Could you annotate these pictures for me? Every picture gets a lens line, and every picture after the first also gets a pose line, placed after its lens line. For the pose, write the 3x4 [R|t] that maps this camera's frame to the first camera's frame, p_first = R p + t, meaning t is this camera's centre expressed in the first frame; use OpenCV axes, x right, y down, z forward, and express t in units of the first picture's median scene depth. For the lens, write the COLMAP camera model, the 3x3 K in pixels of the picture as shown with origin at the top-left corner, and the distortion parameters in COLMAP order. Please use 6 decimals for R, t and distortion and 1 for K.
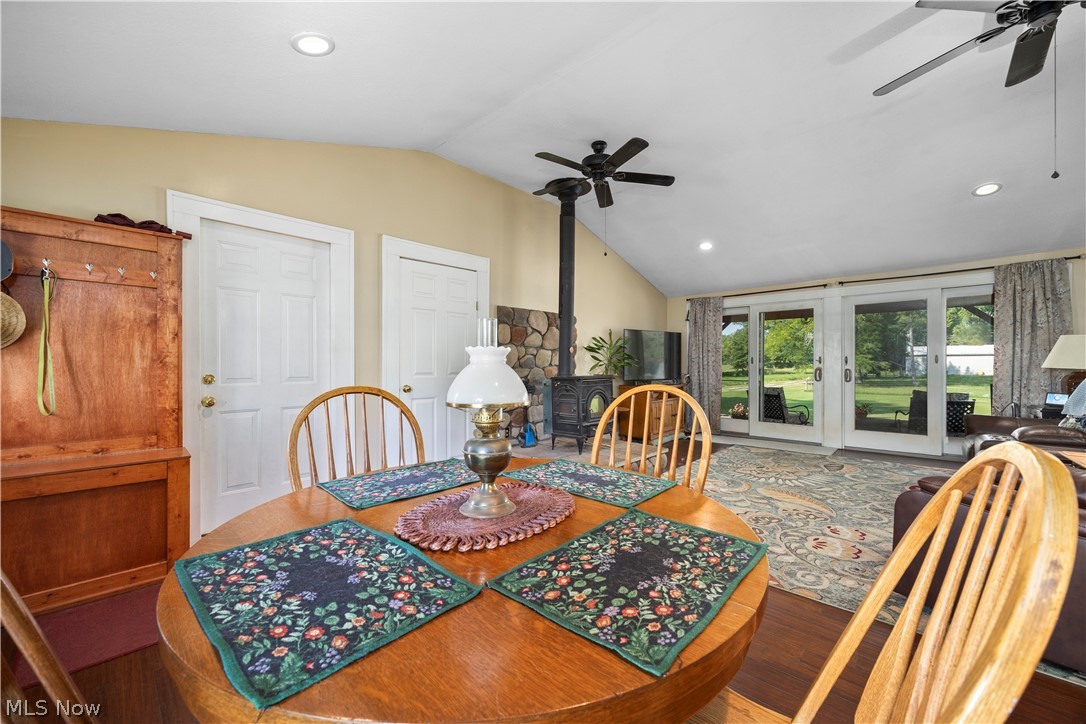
lens RADIAL K [[424.2, 0, 527.3], [0, 424.2, 366.8], [0, 0, 1]] dist [0.006726, -0.002853]
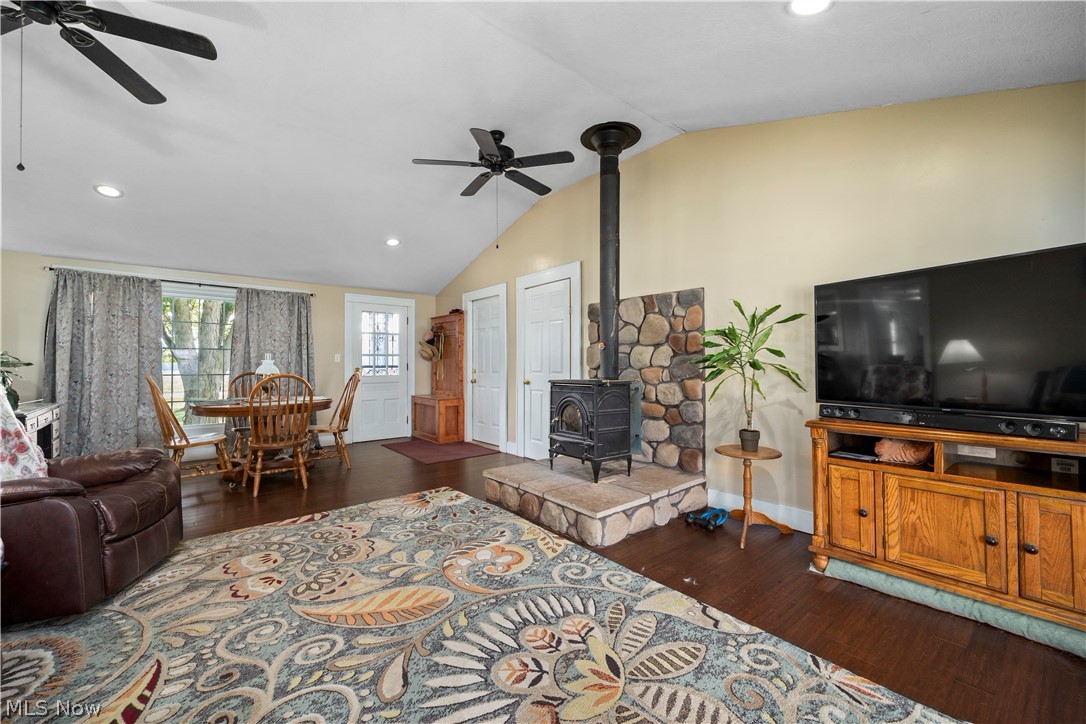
lens RADIAL K [[424.2, 0, 546.1], [0, 424.2, 360.9], [0, 0, 1]] dist [0.006726, -0.002853]
pose [[-0.095074, -0.003794, -0.995463, 0.926971], [-0.004318, 0.999985, -0.003399, -0.009957], [0.995461, 0.003975, -0.095089, 1.008076]]
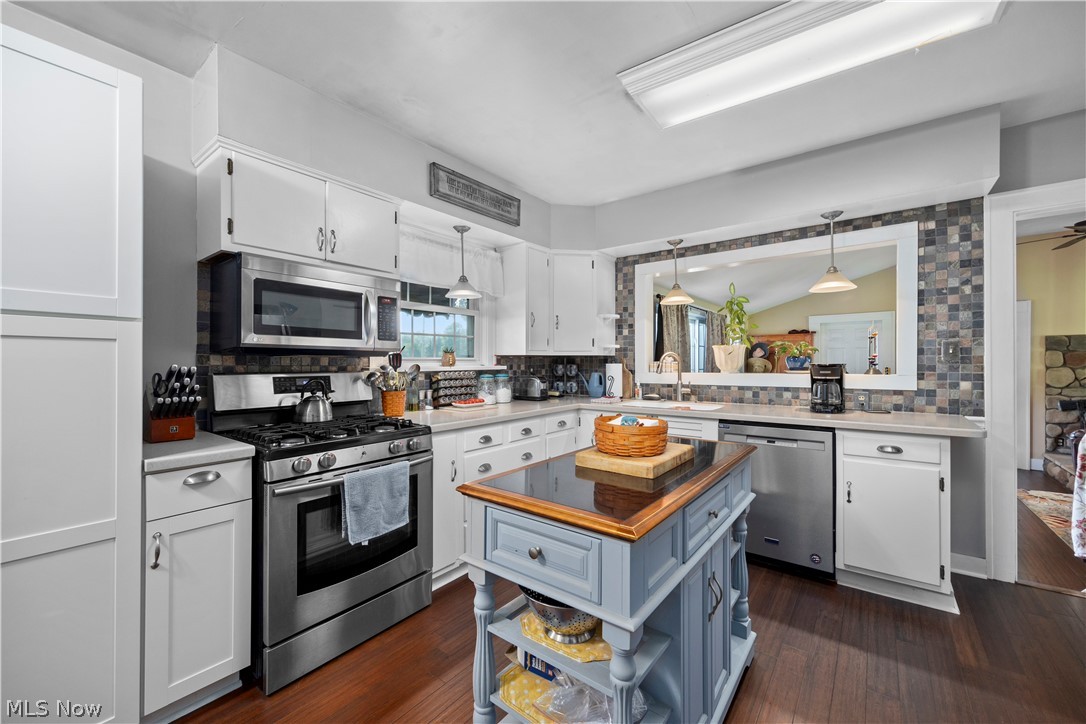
lens RADIAL K [[424.2, 0, 549.9], [0, 424.2, 361.7], [0, 0, 1]] dist [0.006726, -0.002853]
pose [[0.111894, -0.002614, -0.993717, 0.974835], [-0.015108, 0.999876, -0.004332, -0.042236], [0.993605, 0.015497, 0.111841, -0.567077]]
